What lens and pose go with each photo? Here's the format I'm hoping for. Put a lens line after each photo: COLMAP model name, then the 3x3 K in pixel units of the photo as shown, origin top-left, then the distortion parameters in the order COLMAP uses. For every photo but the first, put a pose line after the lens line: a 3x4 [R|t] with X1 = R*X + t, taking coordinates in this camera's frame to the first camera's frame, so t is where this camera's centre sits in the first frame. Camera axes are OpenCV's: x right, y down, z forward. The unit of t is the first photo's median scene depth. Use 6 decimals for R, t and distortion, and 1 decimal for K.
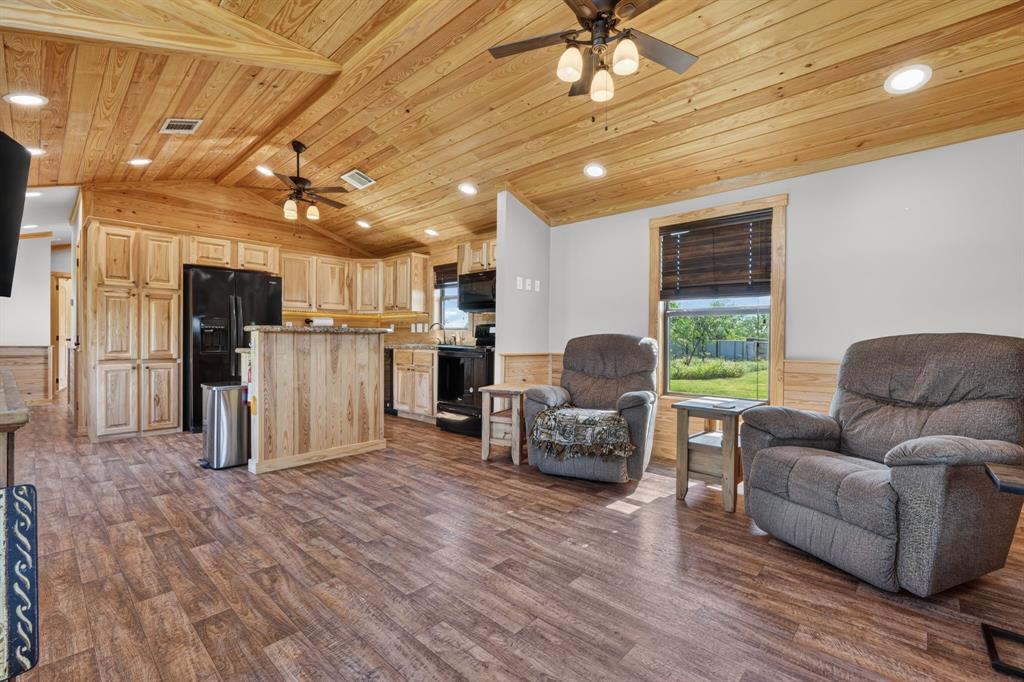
lens RADIAL K [[448.4, 0, 517.6], [0, 448.4, 342.0], [0, 0, 1]] dist [-0.002078, 0.000449]
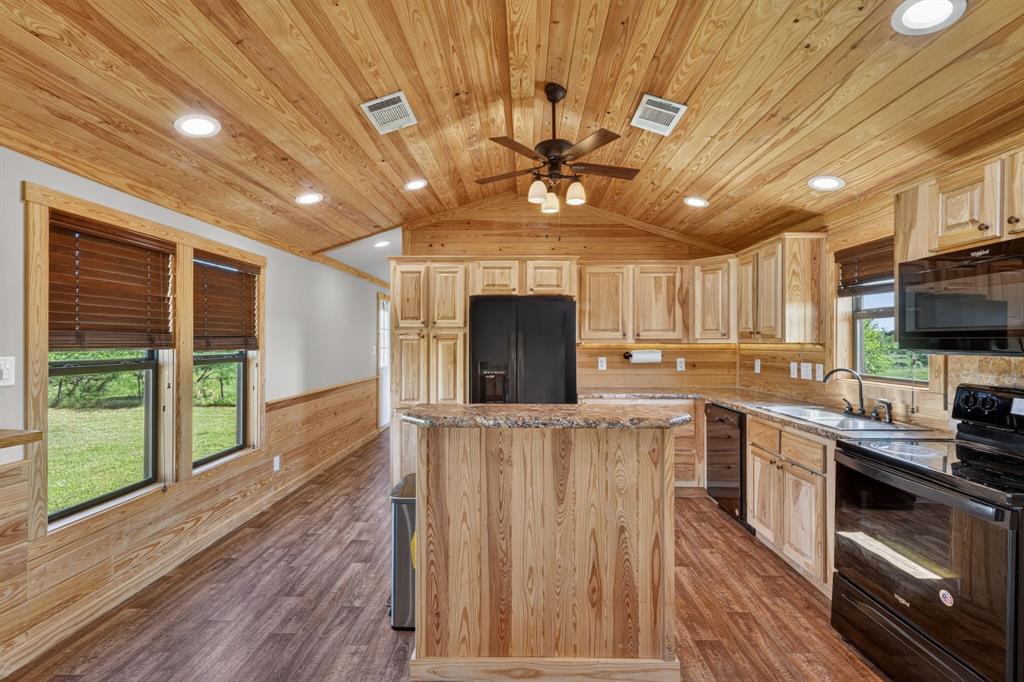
lens RADIAL K [[448.4, 0, 513.1], [0, 448.4, 341.2], [0, 0, 1]] dist [-0.002078, 0.000449]
pose [[0.657092, -0.007784, -0.753770, -0.054677], [-0.001941, 0.999926, -0.012018, -0.072975], [0.753808, 0.009360, 0.657029, 0.467246]]
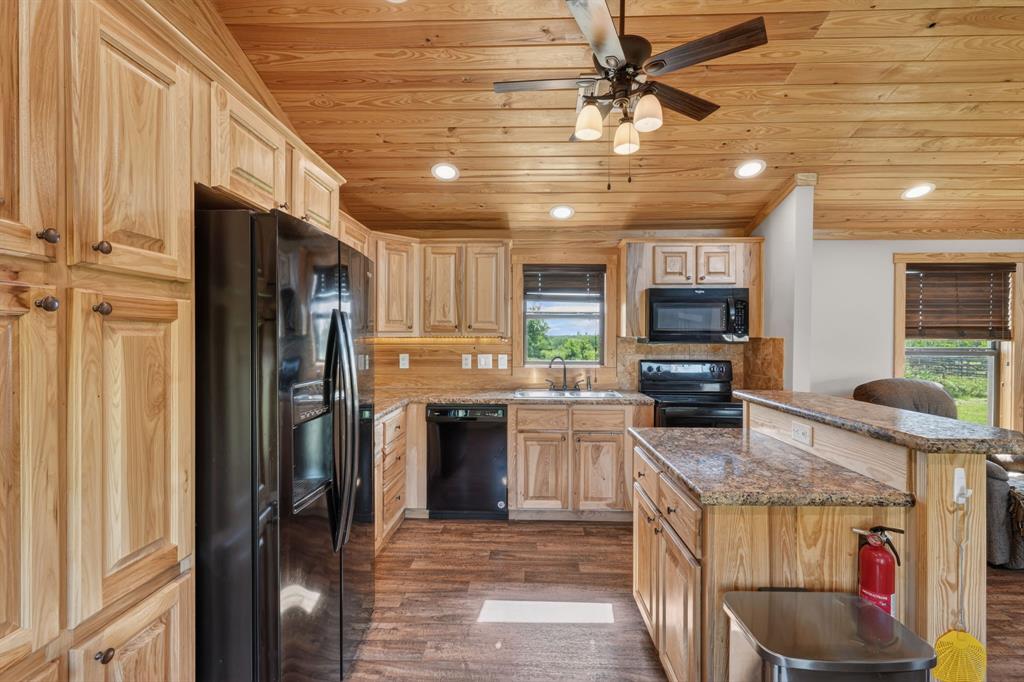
lens RADIAL K [[448.4, 0, 516.5], [0, 448.4, 341.0], [0, 0, 1]] dist [-0.002078, 0.000449]
pose [[0.756479, -0.009310, 0.653951, -0.710064], [0.006434, 0.999956, 0.006793, -0.076649], [-0.653986, -0.000932, 0.756506, 0.624026]]
